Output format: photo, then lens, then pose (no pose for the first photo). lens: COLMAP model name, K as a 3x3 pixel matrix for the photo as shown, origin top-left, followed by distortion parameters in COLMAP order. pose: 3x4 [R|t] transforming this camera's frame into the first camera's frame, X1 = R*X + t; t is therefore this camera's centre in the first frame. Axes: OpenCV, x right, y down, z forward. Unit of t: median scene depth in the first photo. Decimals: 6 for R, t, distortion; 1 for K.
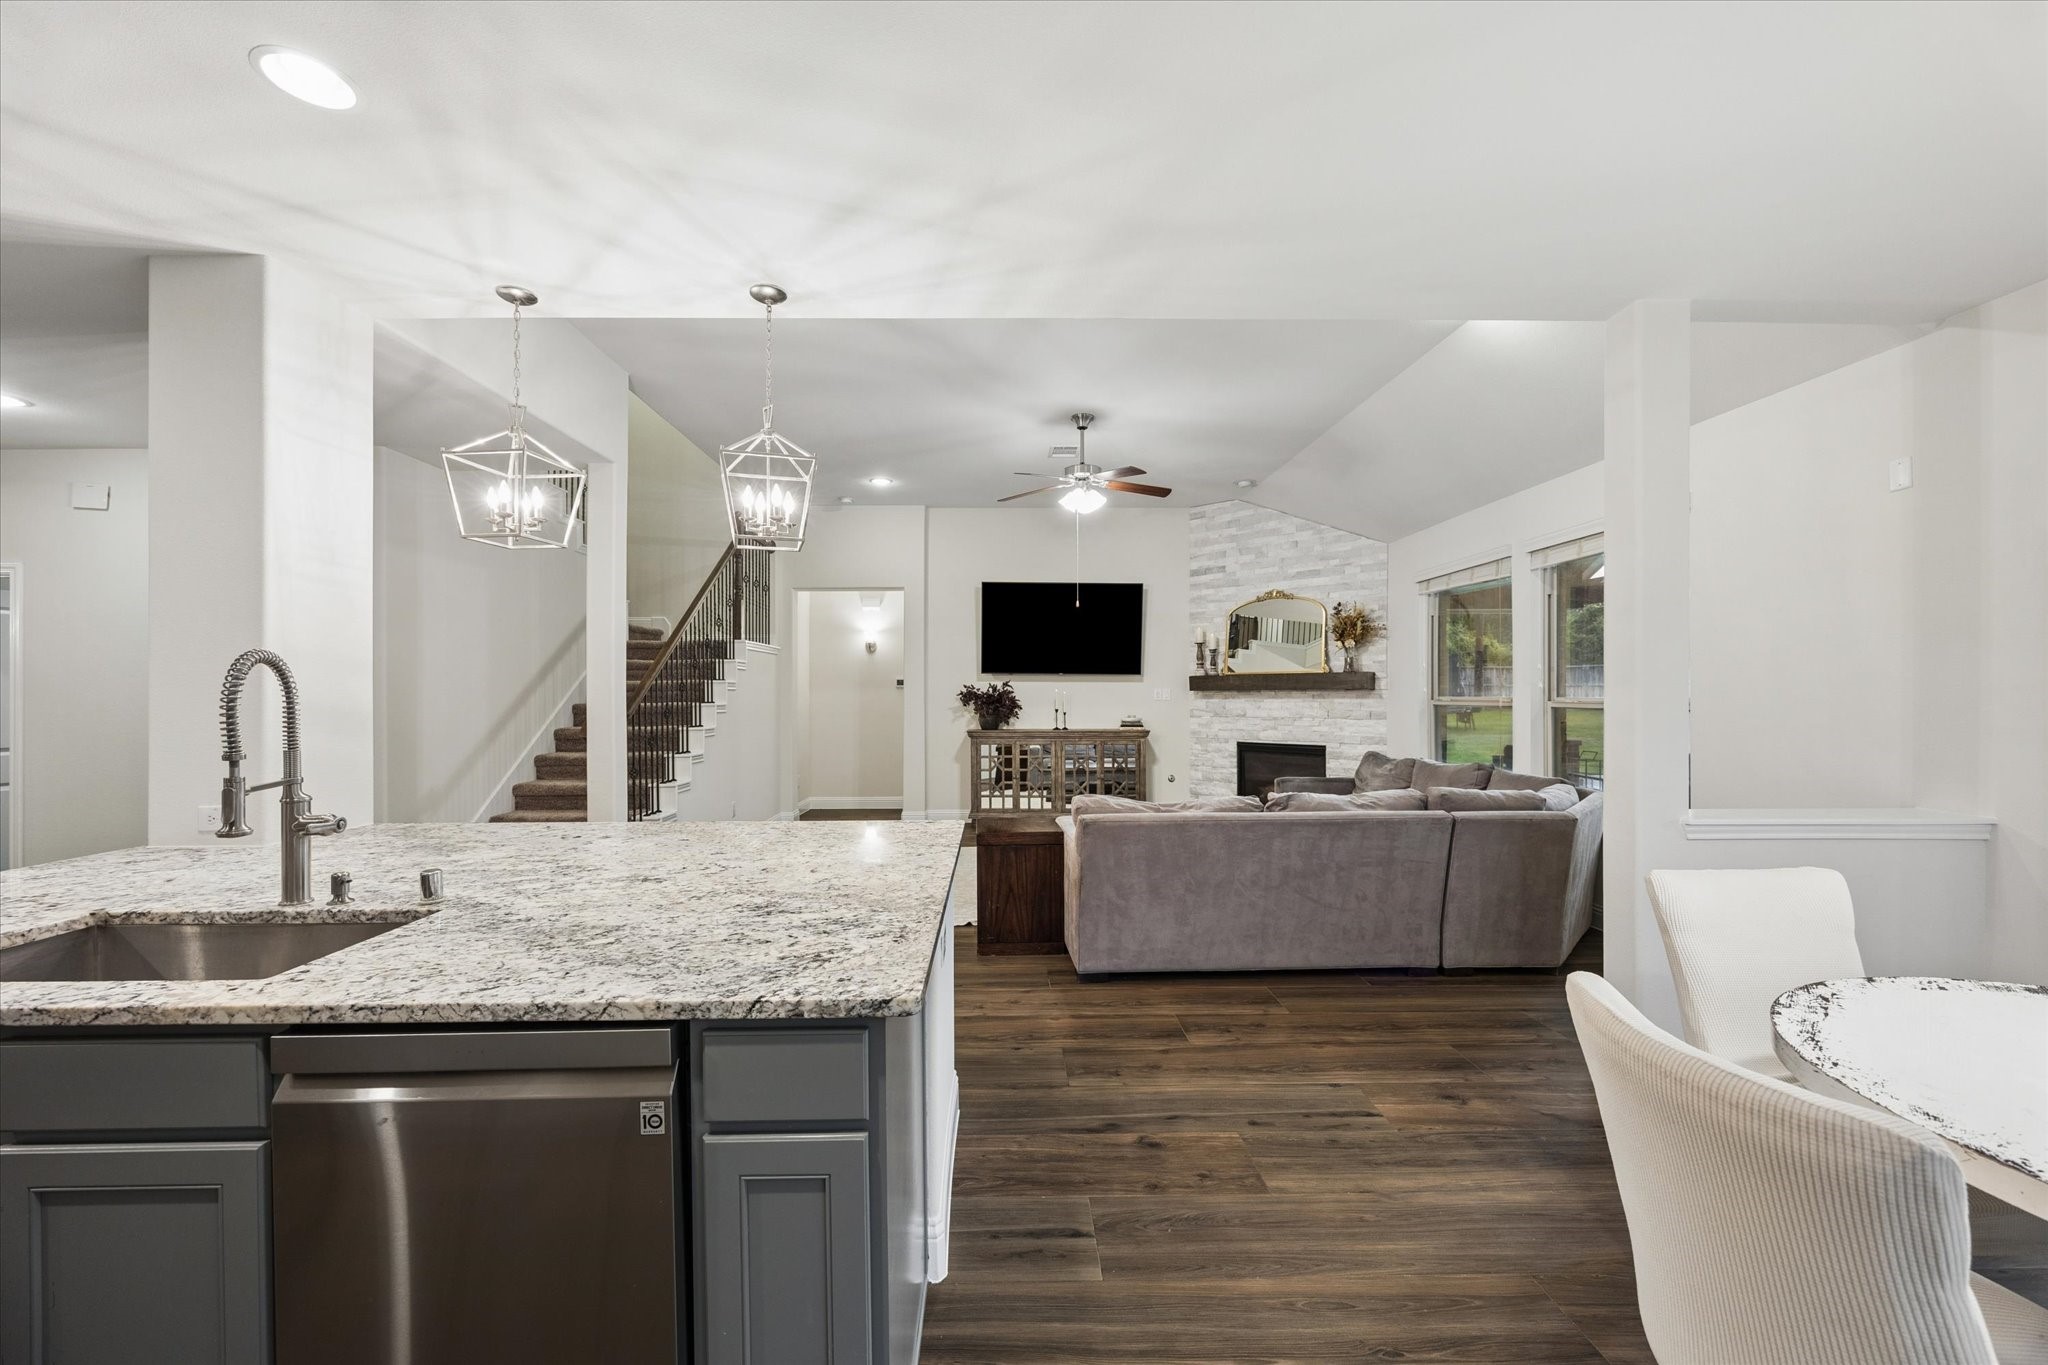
lens RADIAL K [[779.3, 0, 1000.1], [0, 779.3, 689.8], [0, 0, 1]] dist [-0.003191, 0.000753]
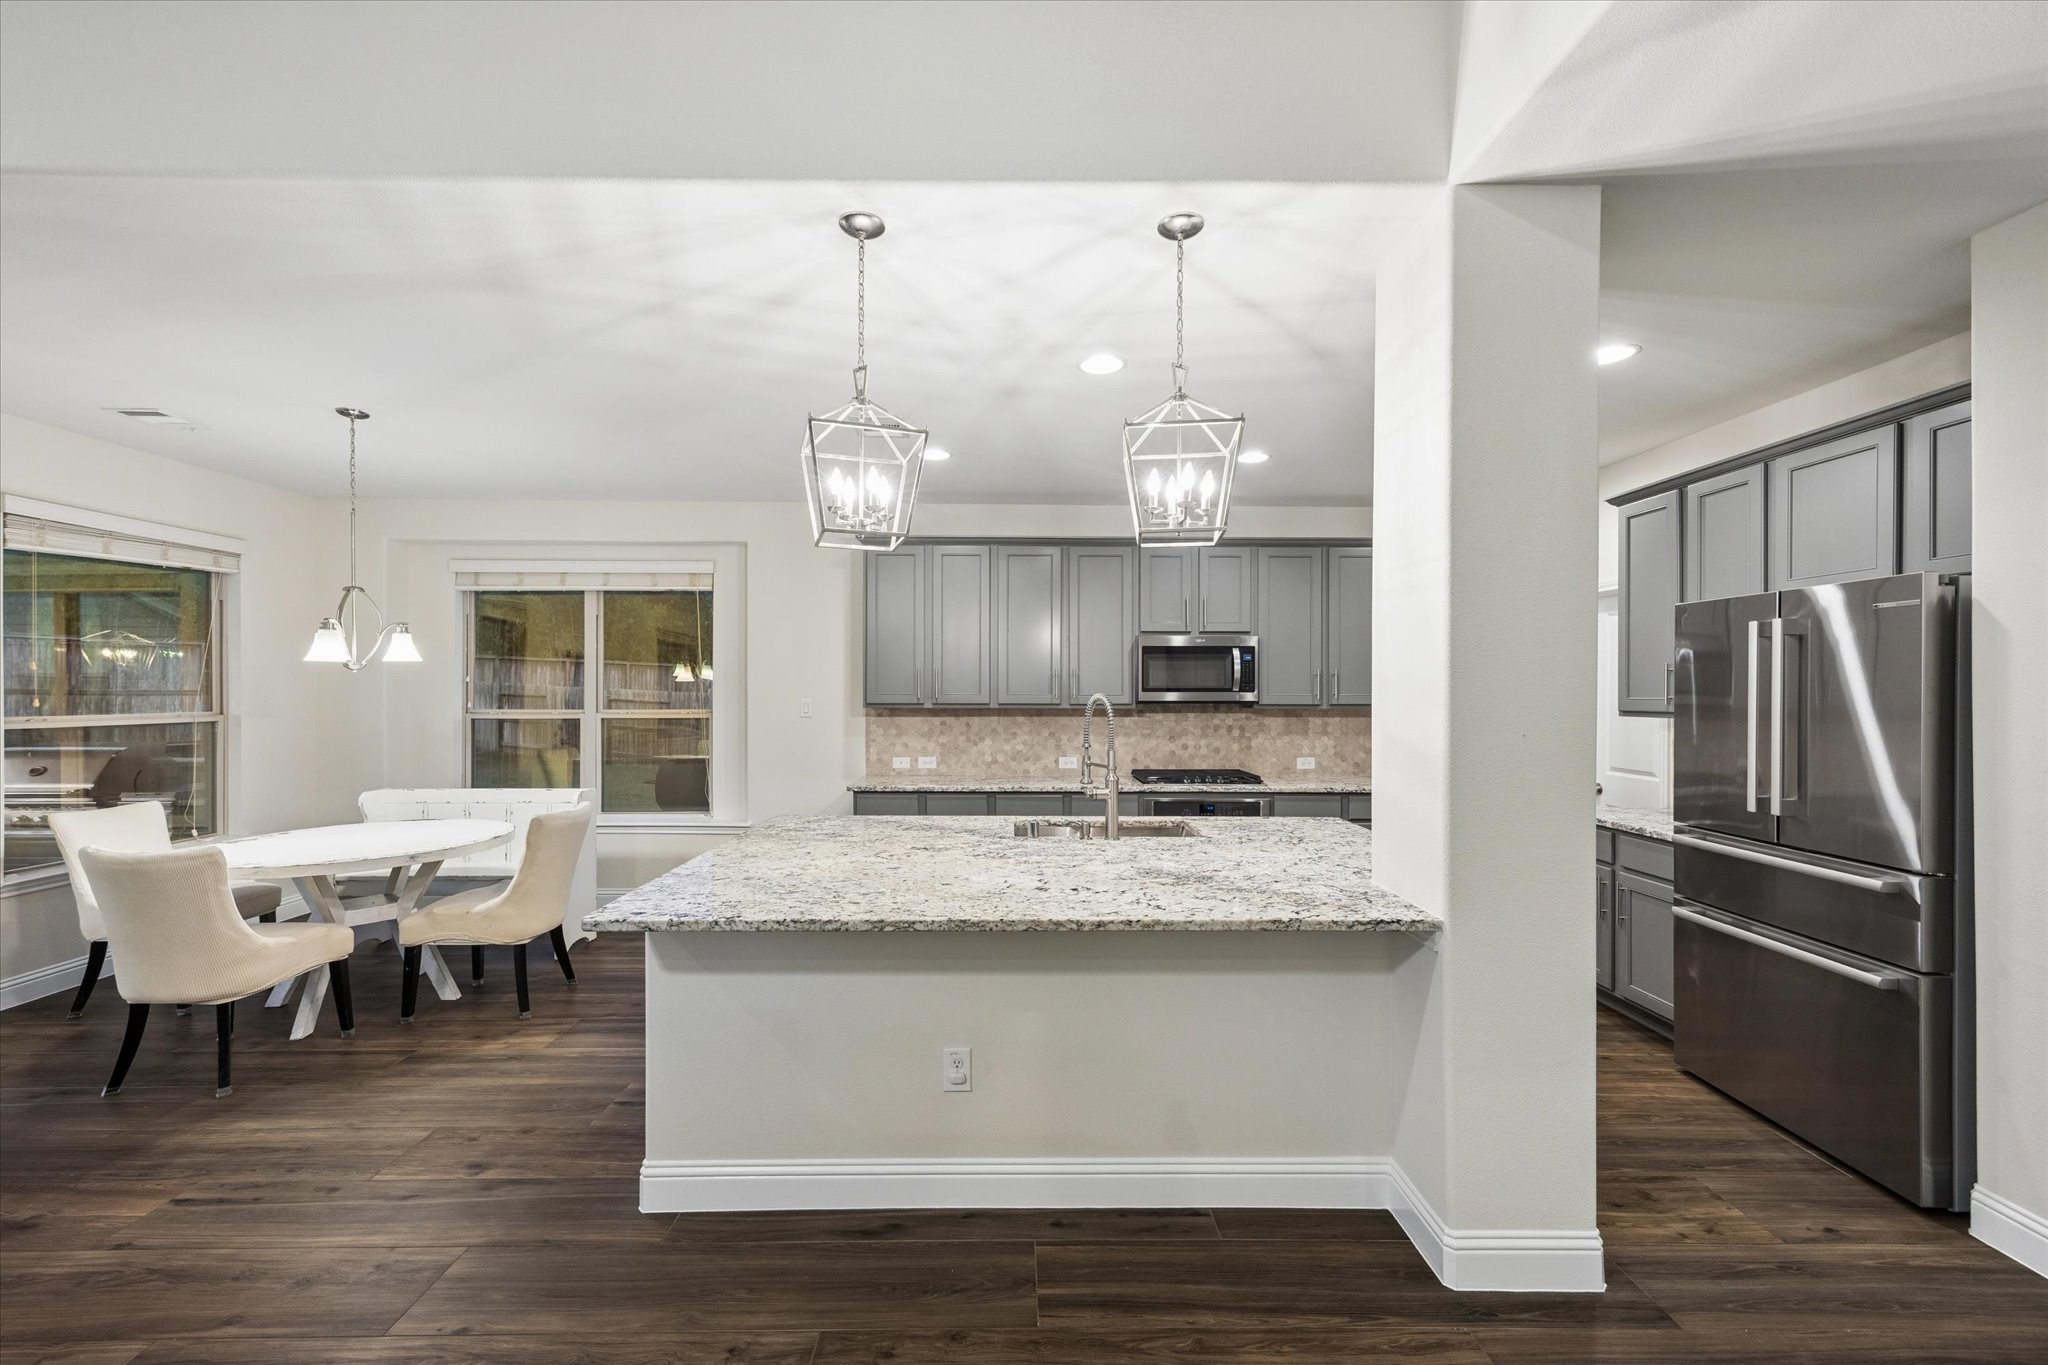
lens RADIAL K [[837.7, 0, 1019.6], [0, 837.7, 692.5], [0, 0, 1]] dist [0.007854, -0.002008]
pose [[-0.999996, 0.000368, 0.002630, -0.152688], [0.000366, 1.000000, -0.000669, -0.010695], [-0.002630, -0.000668, -0.999996, 0.616699]]
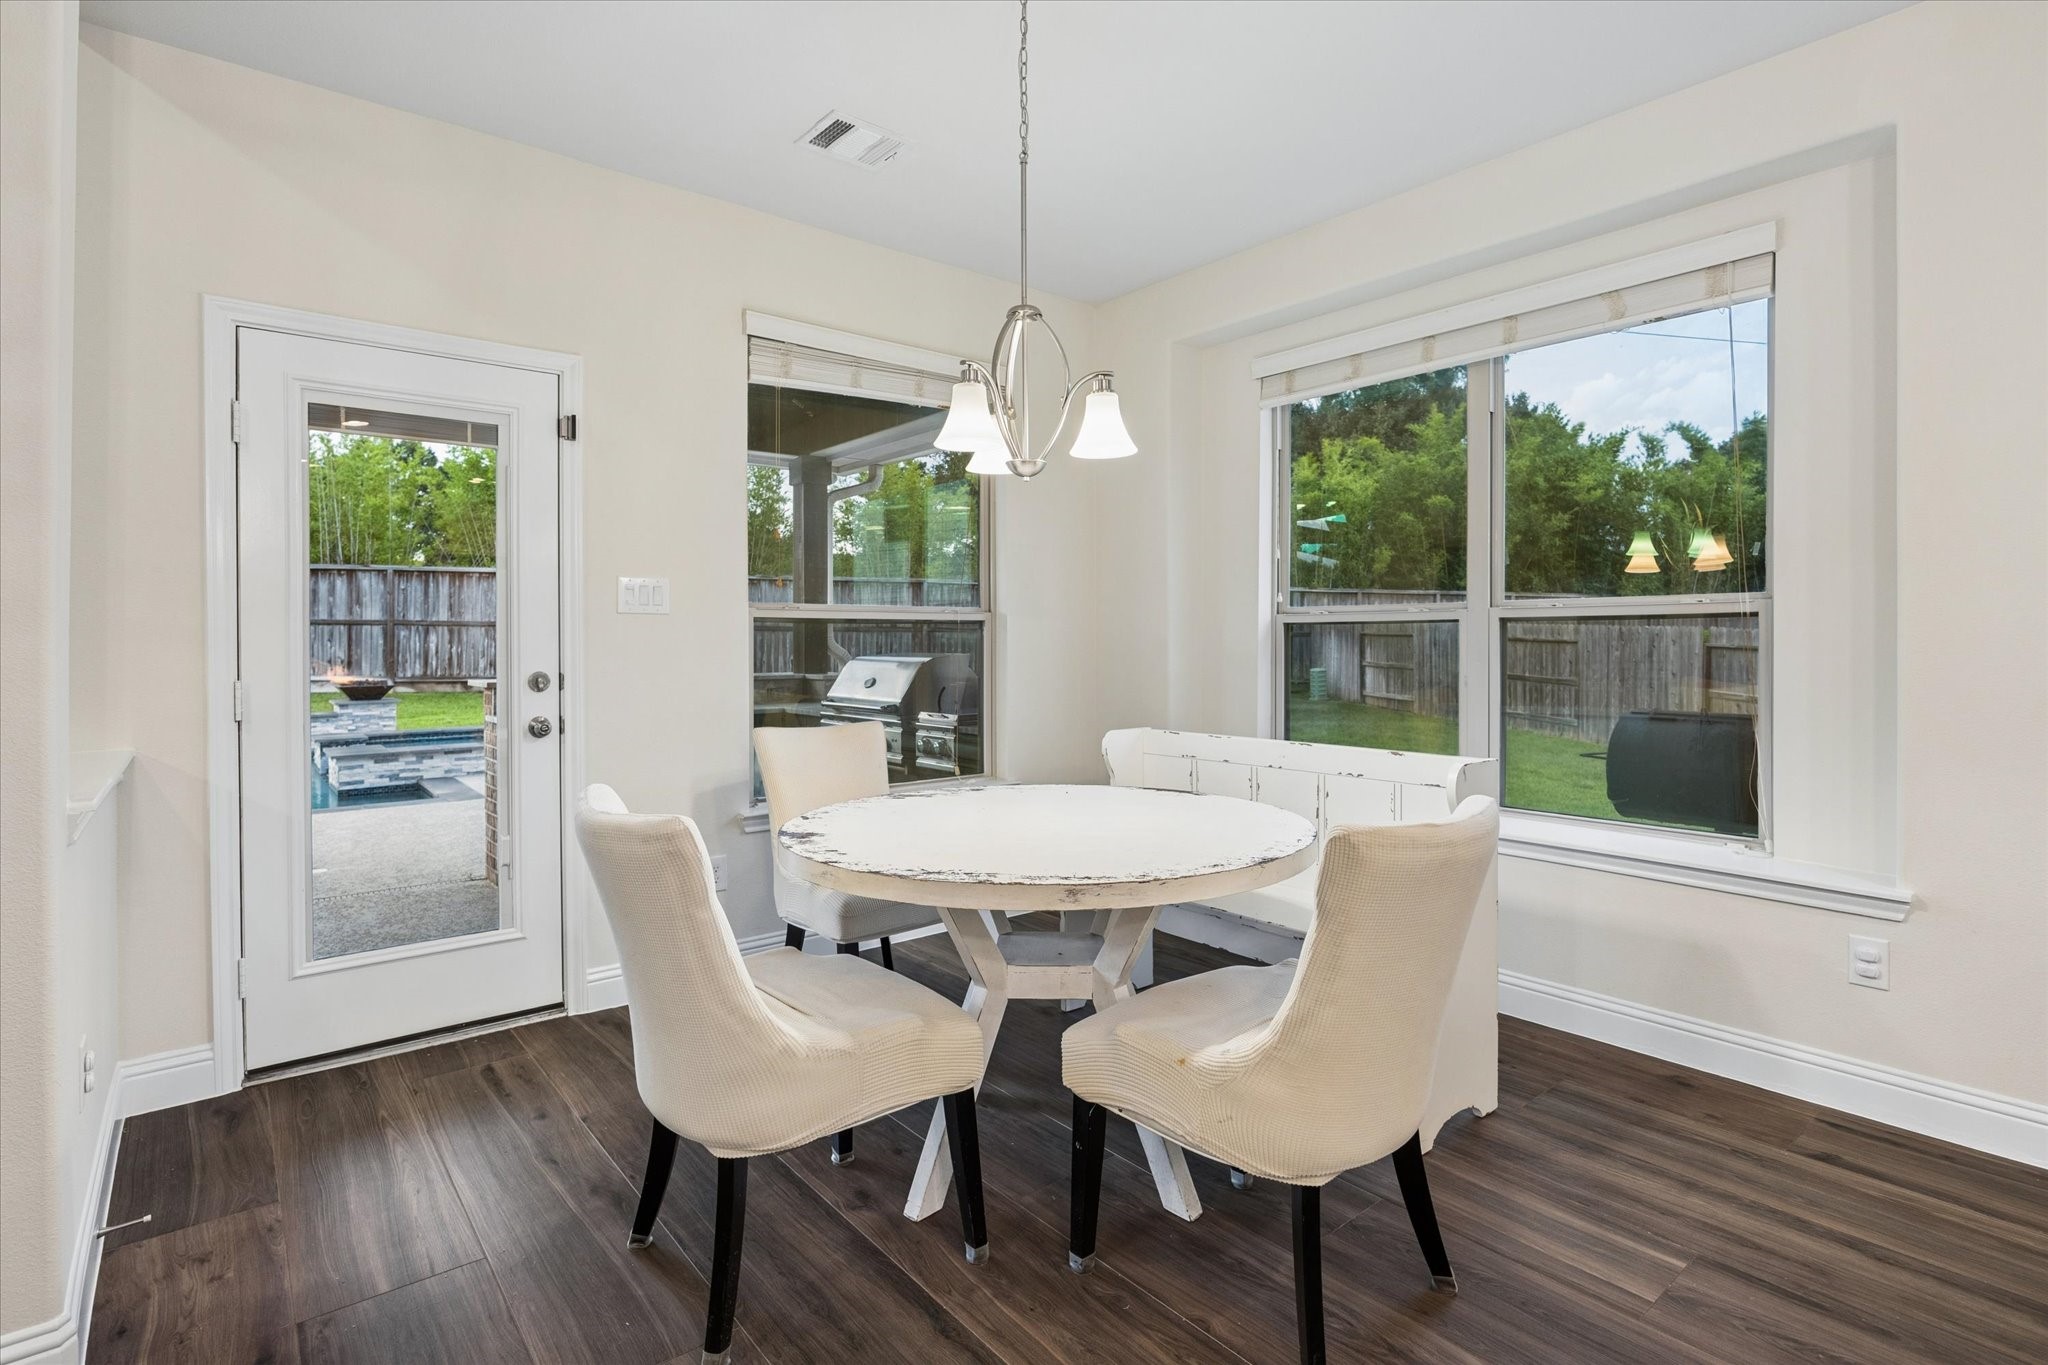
lens RADIAL K [[994.7, 0, 1028.9], [0, 994.7, 646.8], [0, 0, 1]] dist [-0.013321, 0.000496]
pose [[-0.628682, -0.000854, 0.777662, 0.011247], [0.000592, 0.999999, 0.001577, 0.023269], [-0.777662, 0.001452, -0.628680, 0.310794]]
